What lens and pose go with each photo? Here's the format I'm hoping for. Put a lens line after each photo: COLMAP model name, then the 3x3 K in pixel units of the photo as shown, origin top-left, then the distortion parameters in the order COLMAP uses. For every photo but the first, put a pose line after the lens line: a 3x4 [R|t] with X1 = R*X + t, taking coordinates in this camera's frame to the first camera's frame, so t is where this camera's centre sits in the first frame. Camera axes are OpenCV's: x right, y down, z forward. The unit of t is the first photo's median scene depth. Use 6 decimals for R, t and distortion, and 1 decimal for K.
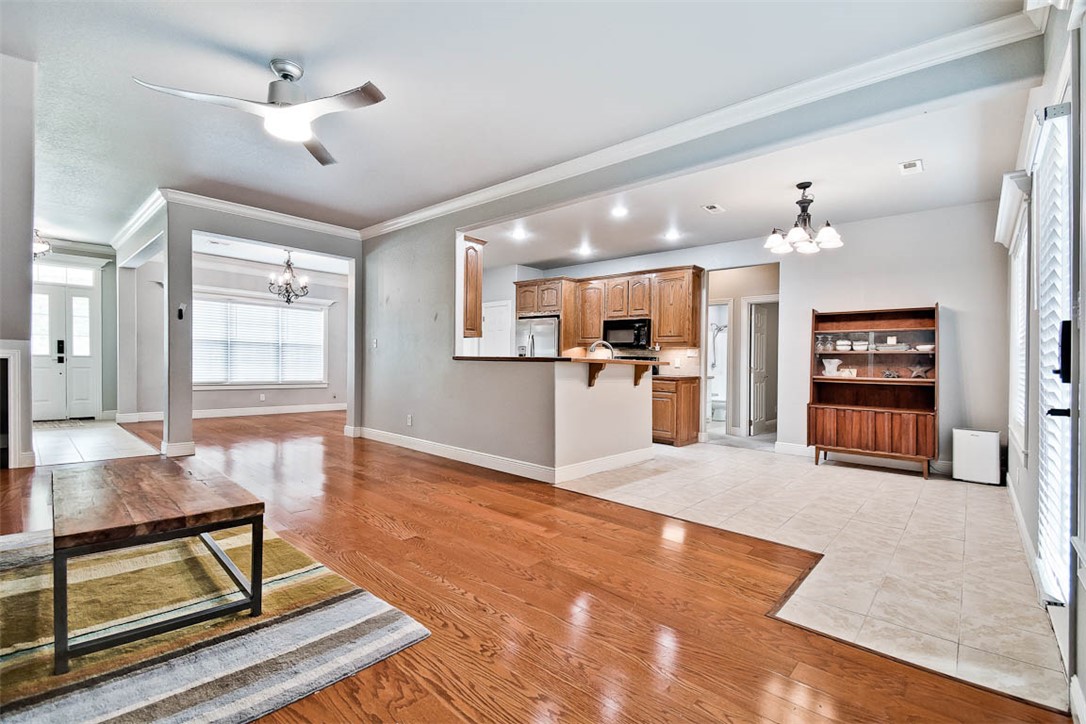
lens RADIAL K [[486.4, 0, 540.3], [0, 486.4, 352.2], [0, 0, 1]] dist [0.028060, -0.027510]
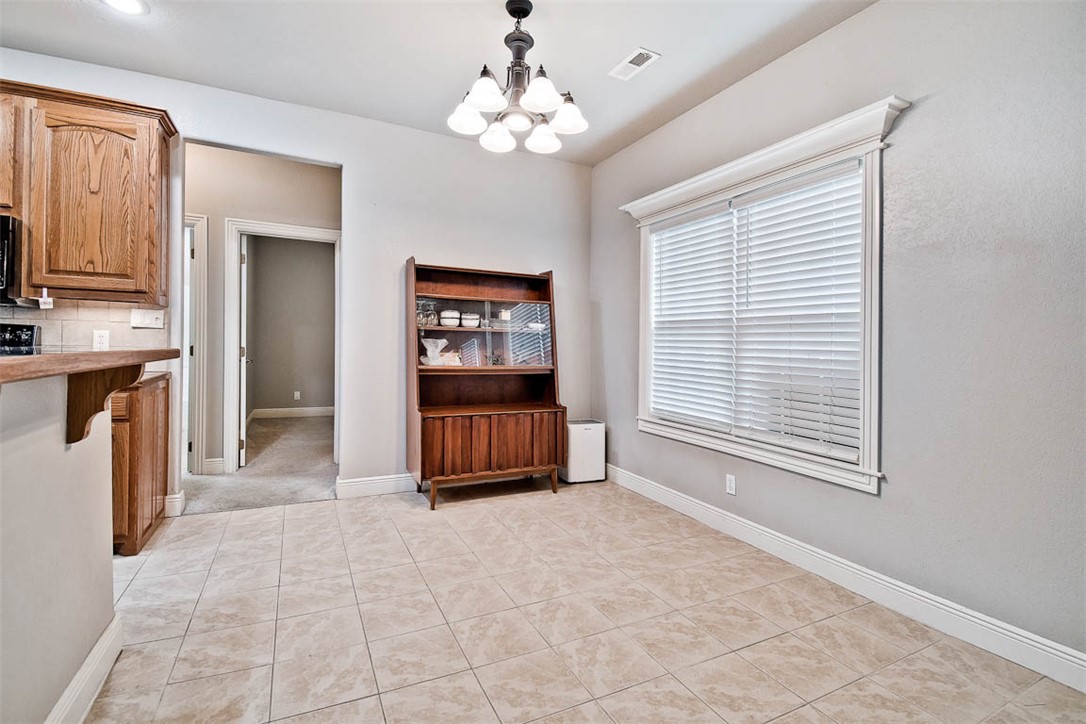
lens RADIAL K [[486.4, 0, 540.3], [0, 486.4, 352.2], [0, 0, 1]] dist [0.028060, -0.027510]
pose [[0.373404, -0.015782, 0.927534, 0.045248], [-0.036438, 0.998834, 0.031664, 0.006490], [-0.926953, -0.045621, 0.372394, 0.624049]]
